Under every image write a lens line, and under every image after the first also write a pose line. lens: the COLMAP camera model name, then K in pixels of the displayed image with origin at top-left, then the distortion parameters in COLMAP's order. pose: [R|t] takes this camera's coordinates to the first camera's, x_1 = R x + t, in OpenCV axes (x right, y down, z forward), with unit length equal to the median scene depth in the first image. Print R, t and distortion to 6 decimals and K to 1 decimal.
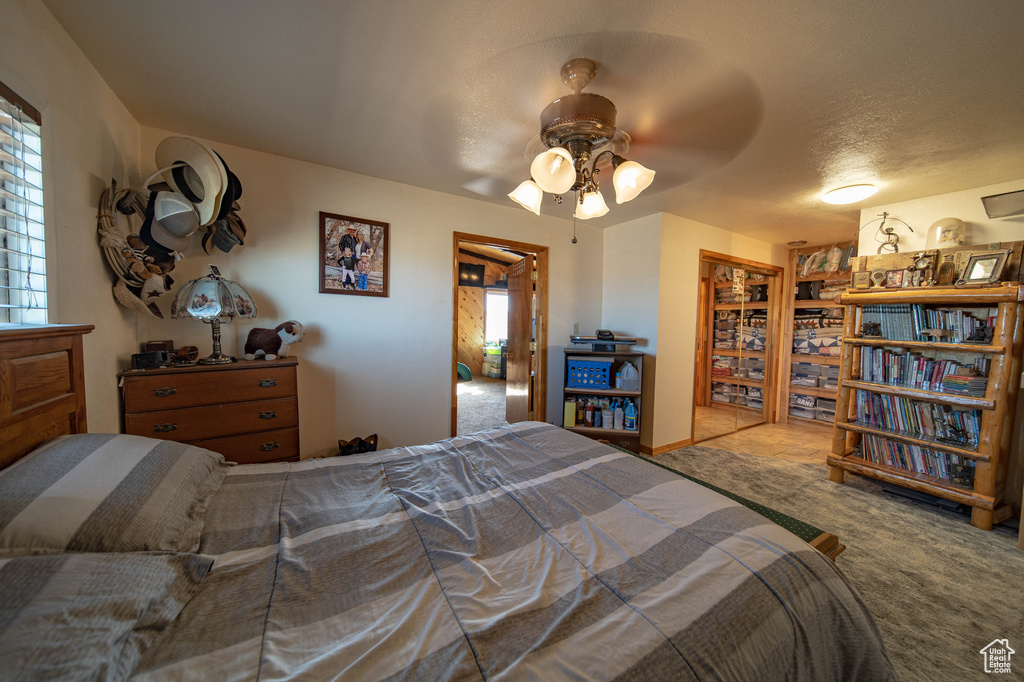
lens RADIAL K [[355.0, 0, 510.5], [0, 355.0, 339.3], [0, 0, 1]] dist [0.006956, -0.000423]
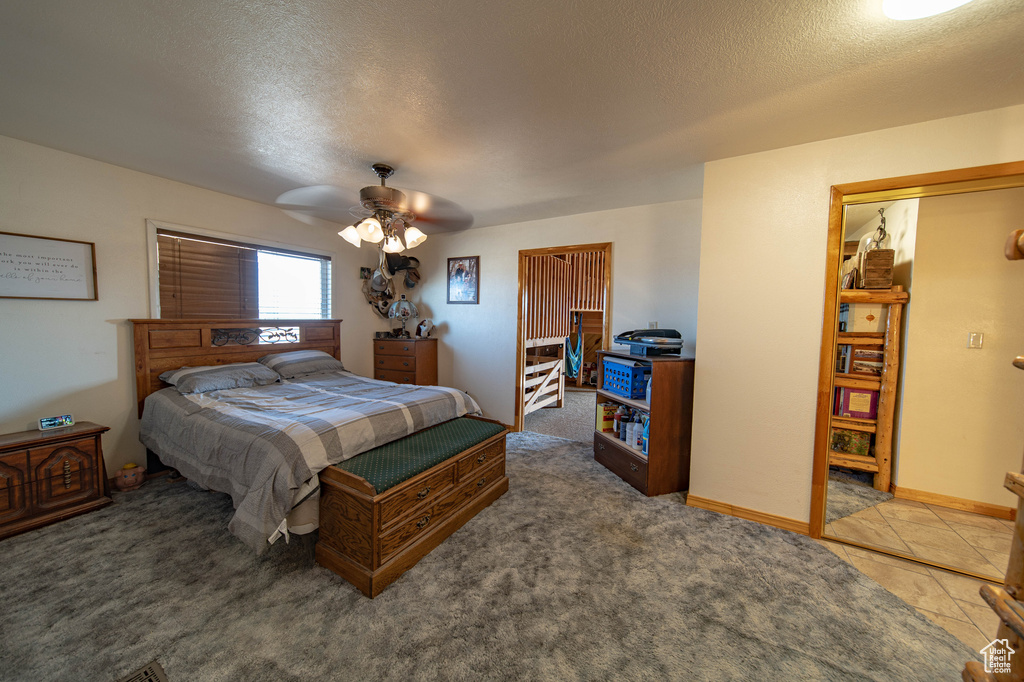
lens RADIAL K [[355.0, 0, 508.0], [0, 355.0, 342.6], [0, 0, 1]] dist [0.006956, -0.000423]
pose [[0.459264, 0.045383, -0.887140, 1.103295], [-0.054795, 0.998240, 0.022699, 0.005027], [0.886608, 0.038186, 0.460942, 0.428992]]
